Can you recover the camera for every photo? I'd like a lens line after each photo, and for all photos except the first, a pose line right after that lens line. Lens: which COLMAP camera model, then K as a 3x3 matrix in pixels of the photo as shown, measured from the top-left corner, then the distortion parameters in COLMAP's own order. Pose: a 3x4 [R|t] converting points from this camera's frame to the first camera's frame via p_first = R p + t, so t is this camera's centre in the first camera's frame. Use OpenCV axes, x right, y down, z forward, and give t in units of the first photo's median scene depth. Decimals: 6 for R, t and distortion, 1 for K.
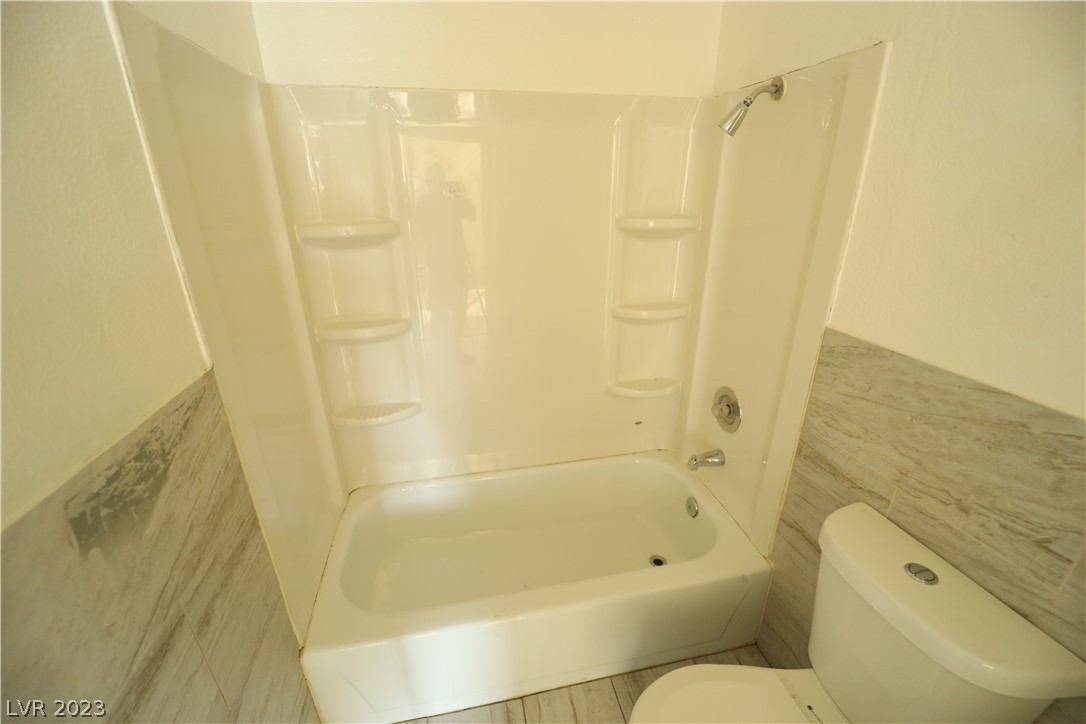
lens RADIAL K [[445.3, 0, 542.8], [0, 445.3, 363.7], [0, 0, 1]] dist [-0.018055, 0.000569]
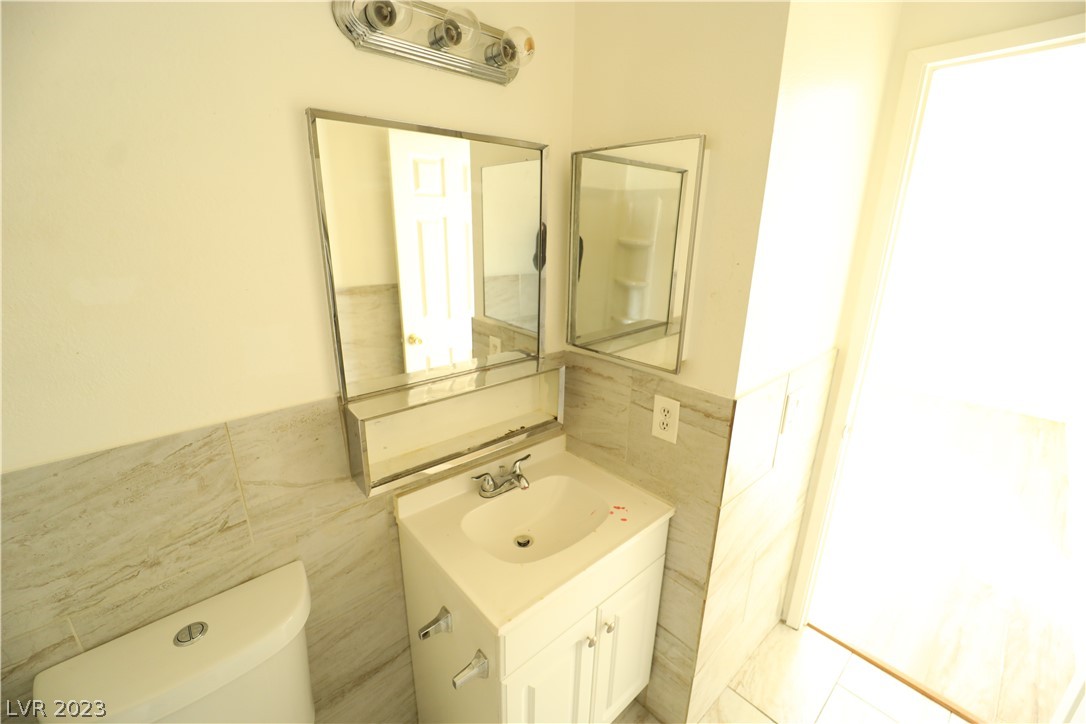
lens RADIAL K [[445.3, 0, 540.5], [0, 445.3, 360.4], [0, 0, 1]] dist [-0.018055, 0.000569]
pose [[-0.475964, -0.257018, 0.841071, -0.166124], [0.322279, 0.838847, 0.438716, -0.211708], [-0.818288, 0.479873, -0.316429, 0.404453]]
